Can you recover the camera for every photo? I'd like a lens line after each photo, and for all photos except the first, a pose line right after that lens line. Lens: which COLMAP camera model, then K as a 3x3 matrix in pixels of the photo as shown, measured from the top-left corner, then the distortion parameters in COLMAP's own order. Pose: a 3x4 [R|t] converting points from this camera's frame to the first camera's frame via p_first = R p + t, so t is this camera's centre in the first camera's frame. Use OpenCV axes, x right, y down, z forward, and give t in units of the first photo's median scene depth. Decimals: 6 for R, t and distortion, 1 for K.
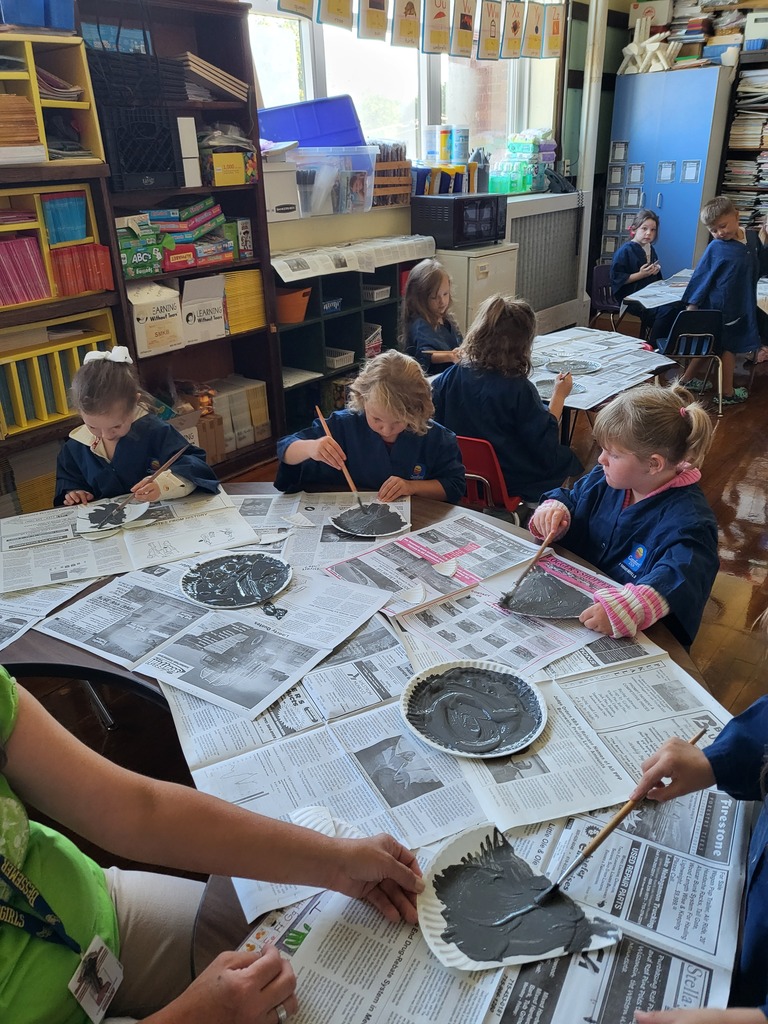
lens RADIAL K [[780.1, 0, 385.2], [0, 780.1, 502.0], [0, 0, 1]] dist [-0.000124, 0.021113]
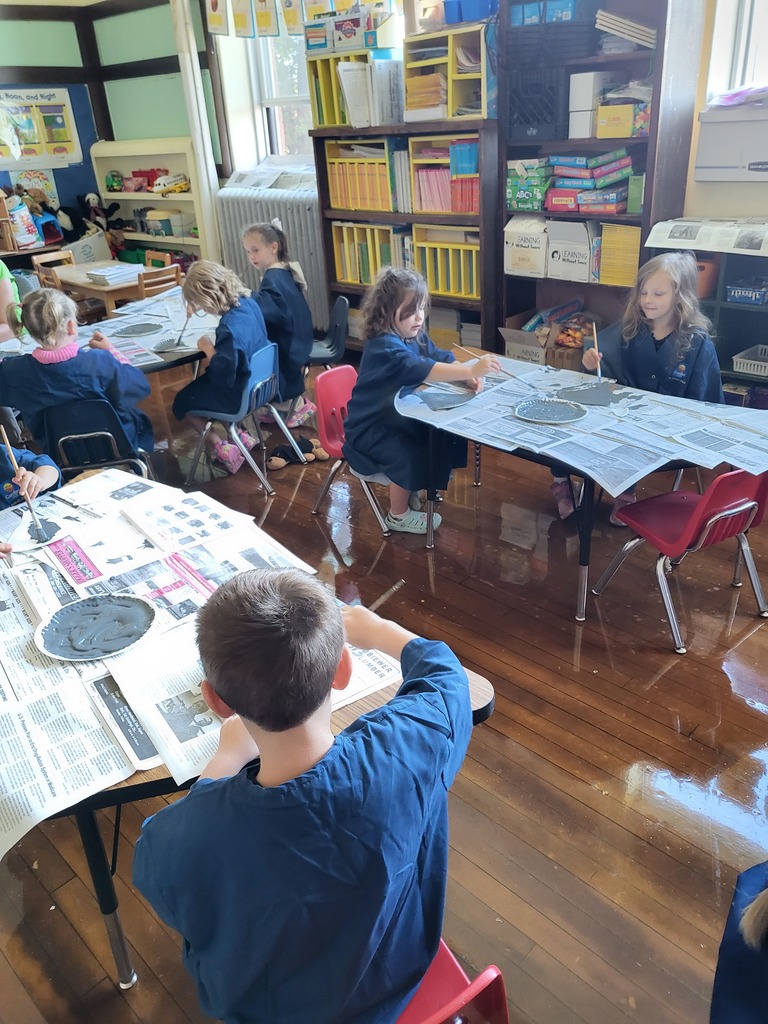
lens RADIAL K [[780.1, 0, 388.7], [0, 780.1, 514.9], [0, 0, 1]] dist [-0.000124, 0.021113]
pose [[-0.112484, 0.484041, -0.867786, 0.988453], [-0.358446, 0.794759, 0.489770, -0.418223], [0.926749, 0.366146, 0.084105, 0.839586]]
